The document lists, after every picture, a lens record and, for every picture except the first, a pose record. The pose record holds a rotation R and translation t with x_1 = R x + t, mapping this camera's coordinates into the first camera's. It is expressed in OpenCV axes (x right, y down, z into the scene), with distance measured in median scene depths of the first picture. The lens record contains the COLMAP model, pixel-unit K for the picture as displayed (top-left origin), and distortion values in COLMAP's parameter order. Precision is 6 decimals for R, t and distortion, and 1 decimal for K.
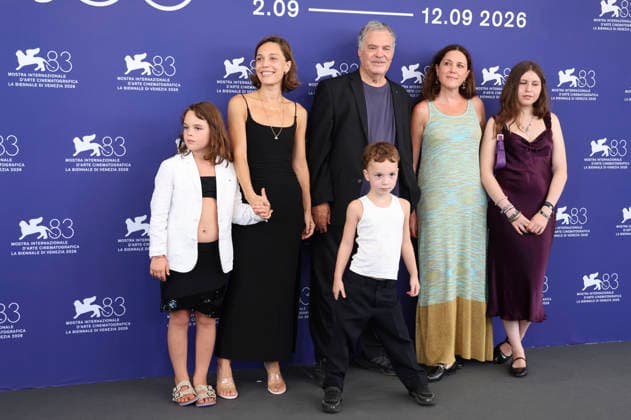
lens RADIAL K [[1046.0, 0, 313.0], [0, 1046.0, 213.9], [0, 0, 1]] dist [0.210744, 0.000000]
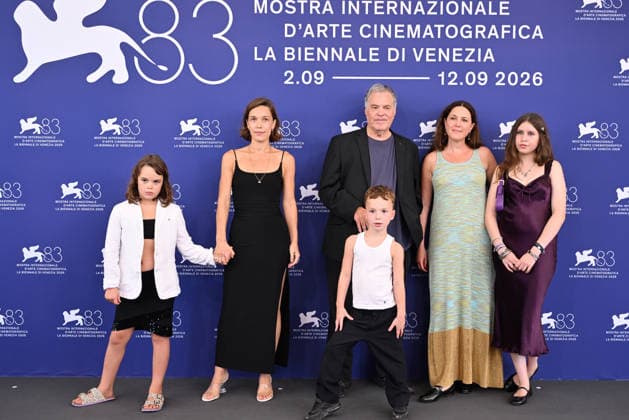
lens RADIAL K [[838.0, 0, 312.9], [0, 838.0, 189.1], [0, 0, 1]] dist [0.017203, 0.000000]
pose [[0.931409, -0.000382, -0.363975, 0.307718], [-0.025145, 0.997543, -0.065394, -0.004304], [0.363105, 0.070061, 0.929110, 0.109675]]
